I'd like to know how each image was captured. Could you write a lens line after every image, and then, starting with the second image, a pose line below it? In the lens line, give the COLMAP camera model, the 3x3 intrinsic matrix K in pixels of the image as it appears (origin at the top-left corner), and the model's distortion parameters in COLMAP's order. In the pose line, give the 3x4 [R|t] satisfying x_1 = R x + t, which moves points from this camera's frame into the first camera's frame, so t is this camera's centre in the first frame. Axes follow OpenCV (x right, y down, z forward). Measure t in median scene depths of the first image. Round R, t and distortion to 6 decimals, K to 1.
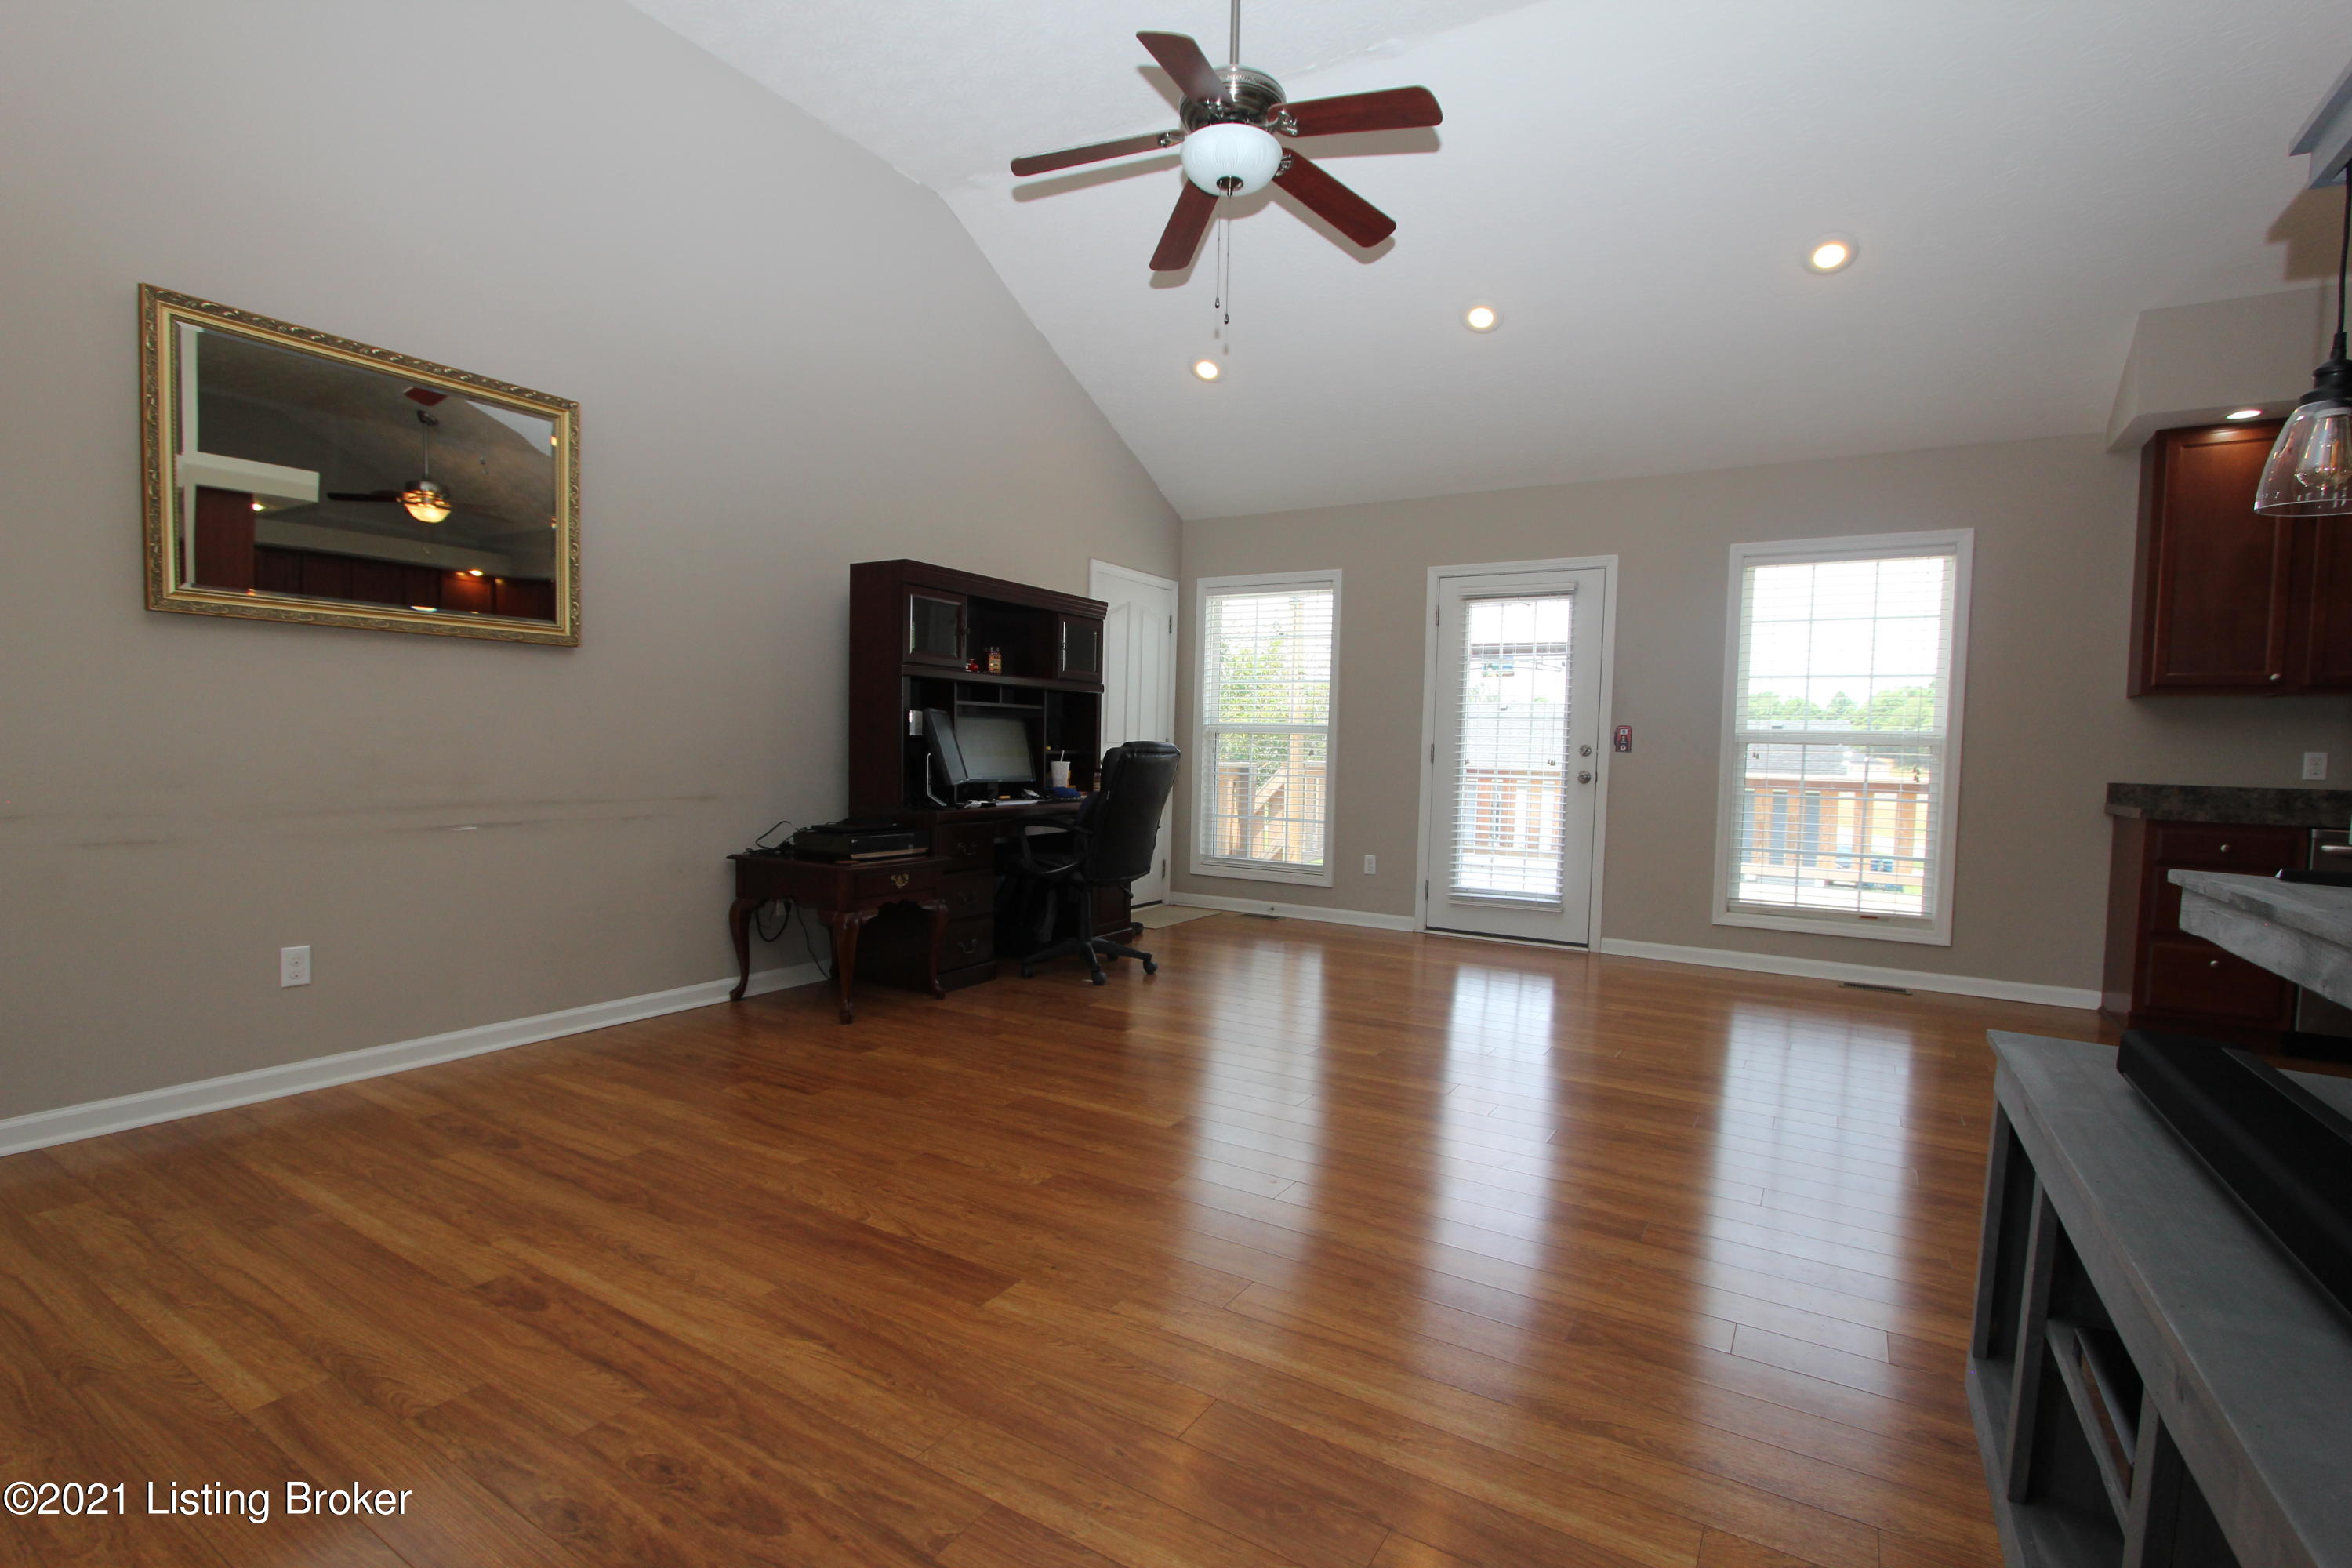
lens RADIAL K [[1081.8, 0, 1184.0], [0, 1081.8, 791.9], [0, 0, 1]] dist [-0.017380, 0.000684]
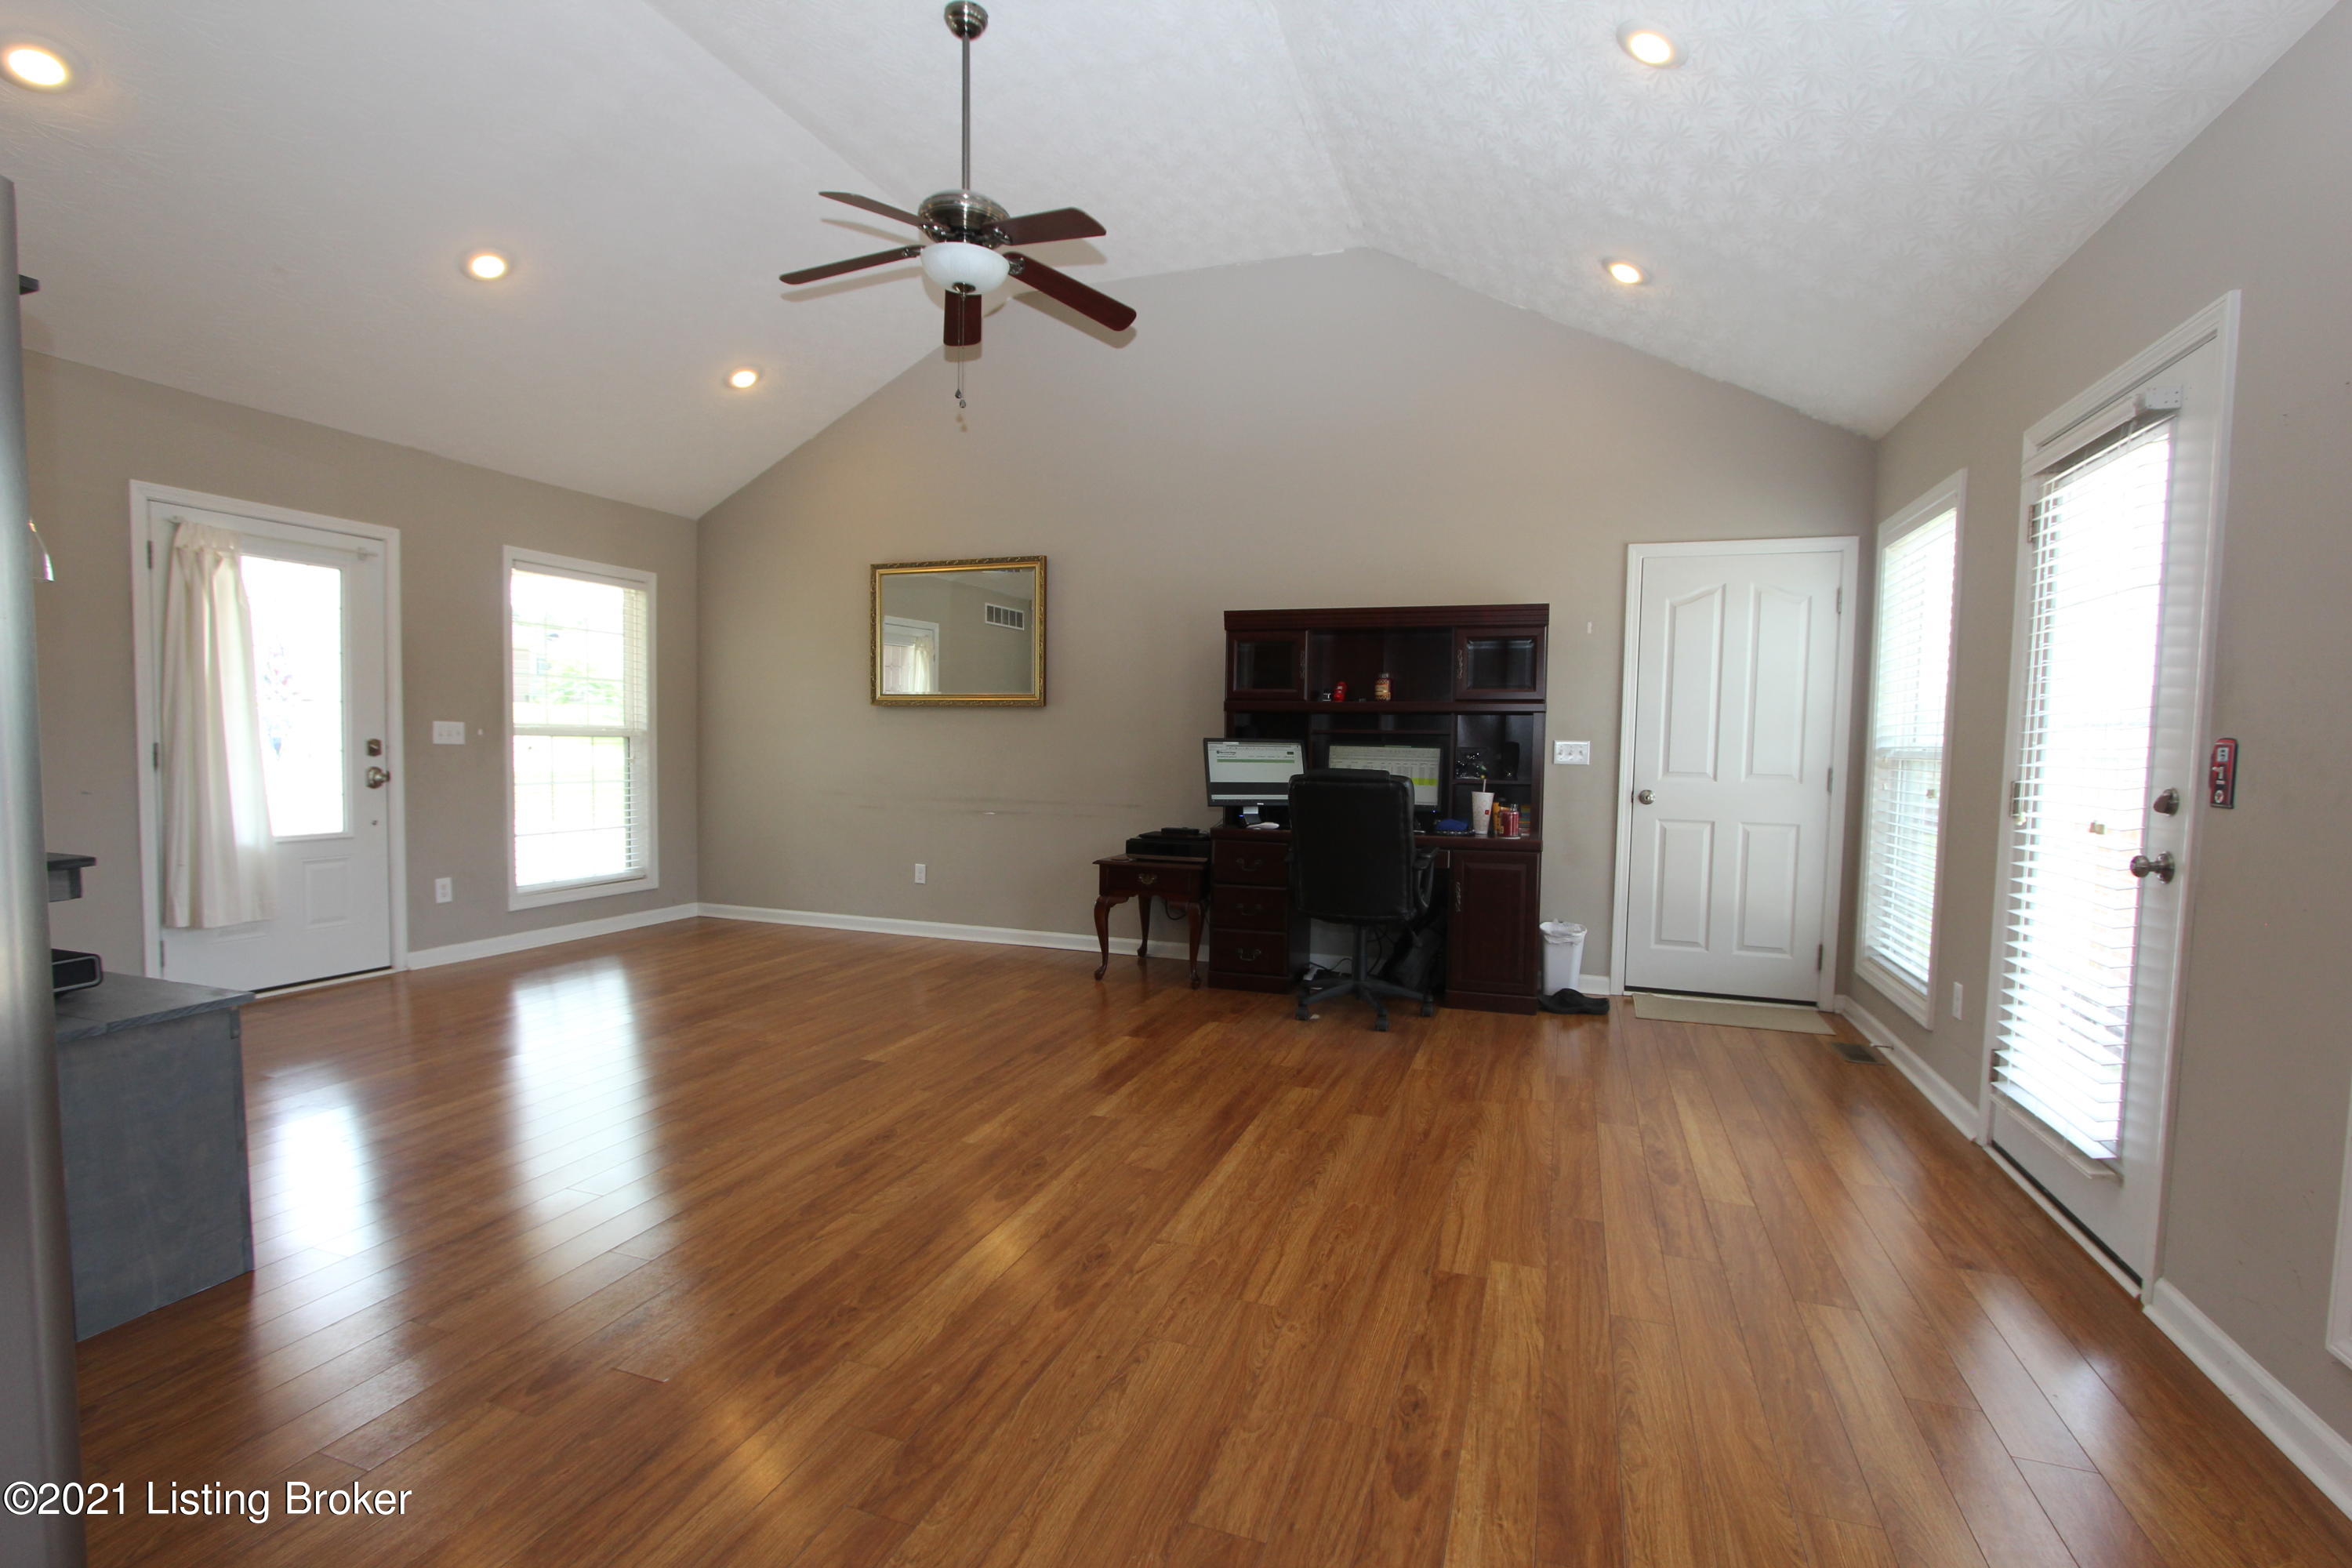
lens RADIAL K [[1094.0, 0, 1176.0], [0, 1094.0, 784.0], [0, 0, 1]] dist [-0.018103, 0.000127]
pose [[0.205628, 0.020232, -0.978421, 0.935972], [-0.055654, 0.998410, 0.008949, -0.037570], [0.977046, 0.052613, 0.206427, 0.750938]]
